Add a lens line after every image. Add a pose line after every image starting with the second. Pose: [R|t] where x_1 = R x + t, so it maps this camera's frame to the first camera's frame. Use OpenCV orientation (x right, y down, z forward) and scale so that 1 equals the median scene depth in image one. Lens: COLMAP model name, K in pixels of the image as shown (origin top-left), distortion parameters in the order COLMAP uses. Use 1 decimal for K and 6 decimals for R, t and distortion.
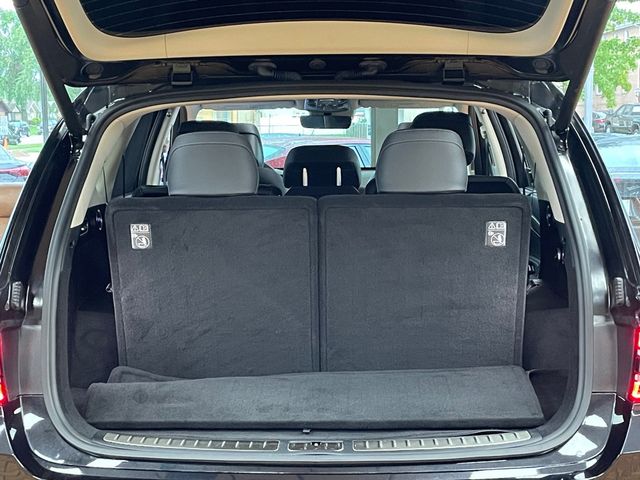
lens RADIAL K [[1037.9, 0, 316.5], [0, 1037.9, 239.1], [0, 0, 1]] dist [0.056024, 0.000000]
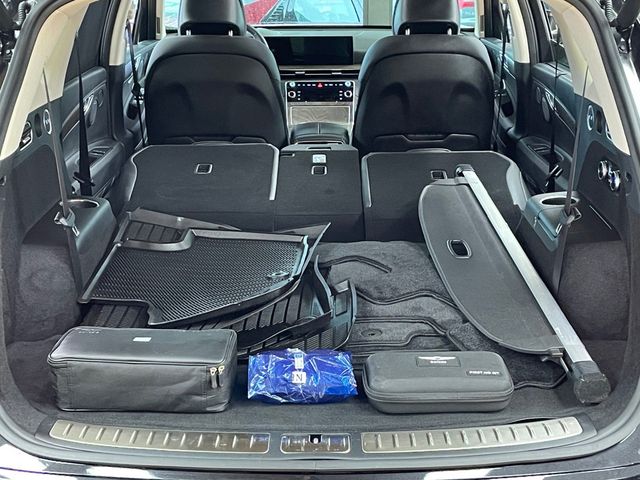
lens RADIAL K [[1037.9, 0, 322.1], [0, 1037.9, 237.3], [0, 0, 1]] dist [0.056024, 0.000000]
pose [[0.999785, -0.002389, 0.020587, -0.010430], [-0.000966, 0.986884, 0.161426, -0.076610], [-0.020703, -0.161411, 0.986670, 0.204108]]
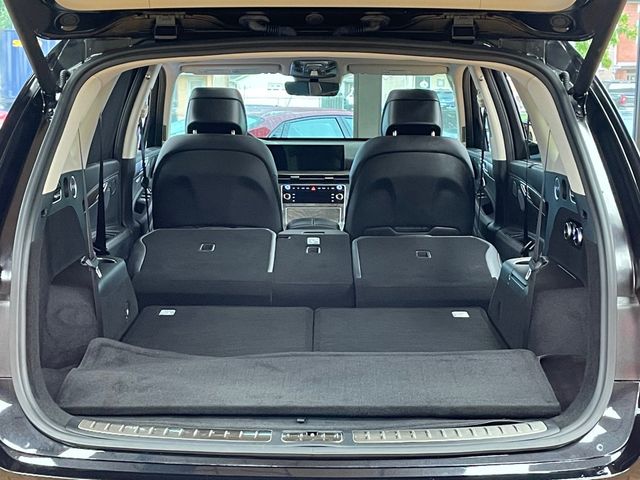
lens RADIAL K [[1037.9, 0, 309.1], [0, 1037.9, 248.1], [0, 0, 1]] dist [0.056024, 0.000000]
pose [[0.999762, 0.011280, 0.018651, -0.019567], [-0.011903, 0.999363, 0.033639, 0.002874], [-0.018259, -0.033853, 0.999260, 0.083242]]
